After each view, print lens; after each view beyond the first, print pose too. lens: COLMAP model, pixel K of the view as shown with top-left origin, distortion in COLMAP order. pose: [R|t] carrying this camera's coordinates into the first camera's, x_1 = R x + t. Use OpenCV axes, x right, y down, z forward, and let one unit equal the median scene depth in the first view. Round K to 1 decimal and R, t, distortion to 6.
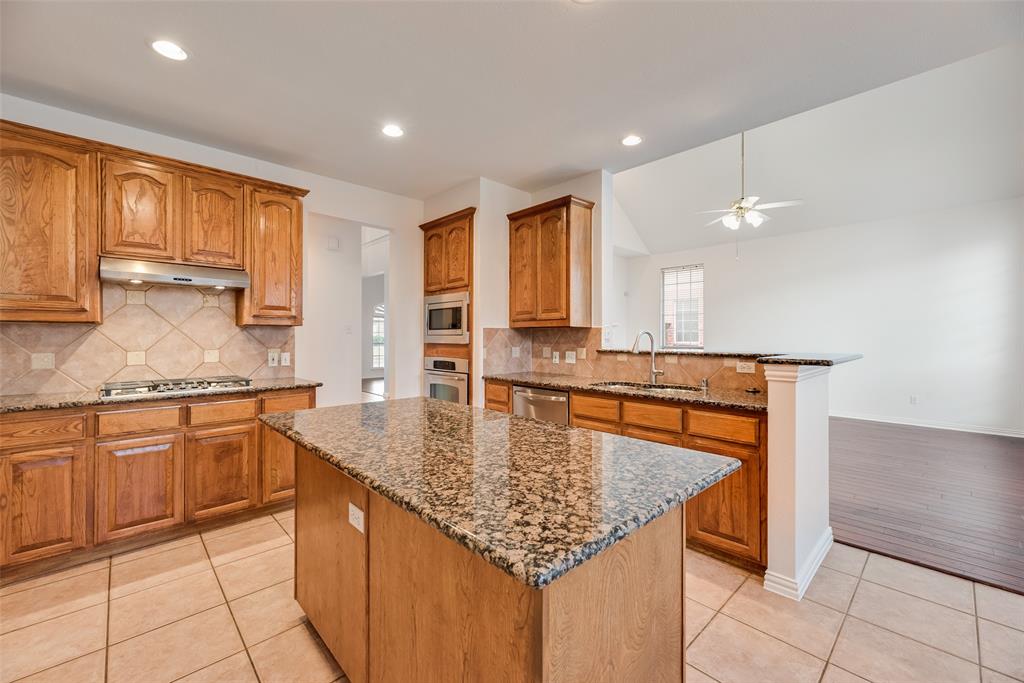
lens RADIAL K [[414.8, 0, 511.0], [0, 414.8, 336.5], [0, 0, 1]] dist [0.002786, -0.000638]
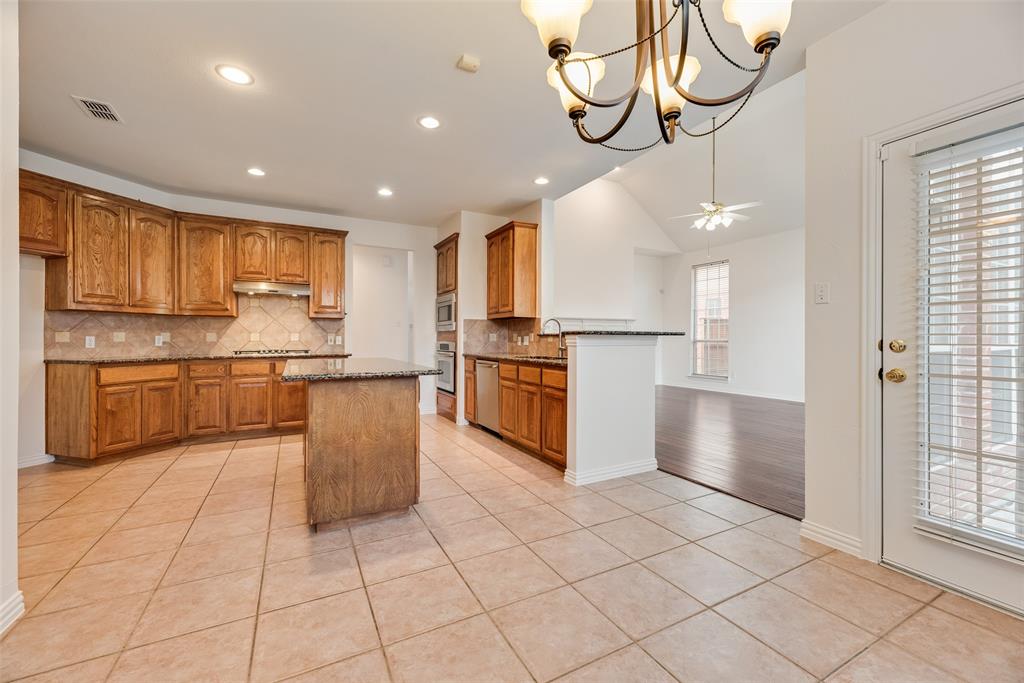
lens RADIAL K [[414.8, 0, 514.2], [0, 414.8, 340.4], [0, 0, 1]] dist [0.002786, -0.000638]
pose [[0.963472, 0.001632, -0.267802, 0.559519], [-0.000129, 0.999984, 0.005632, 0.051146], [0.267807, -0.005391, 0.963457, -0.354107]]
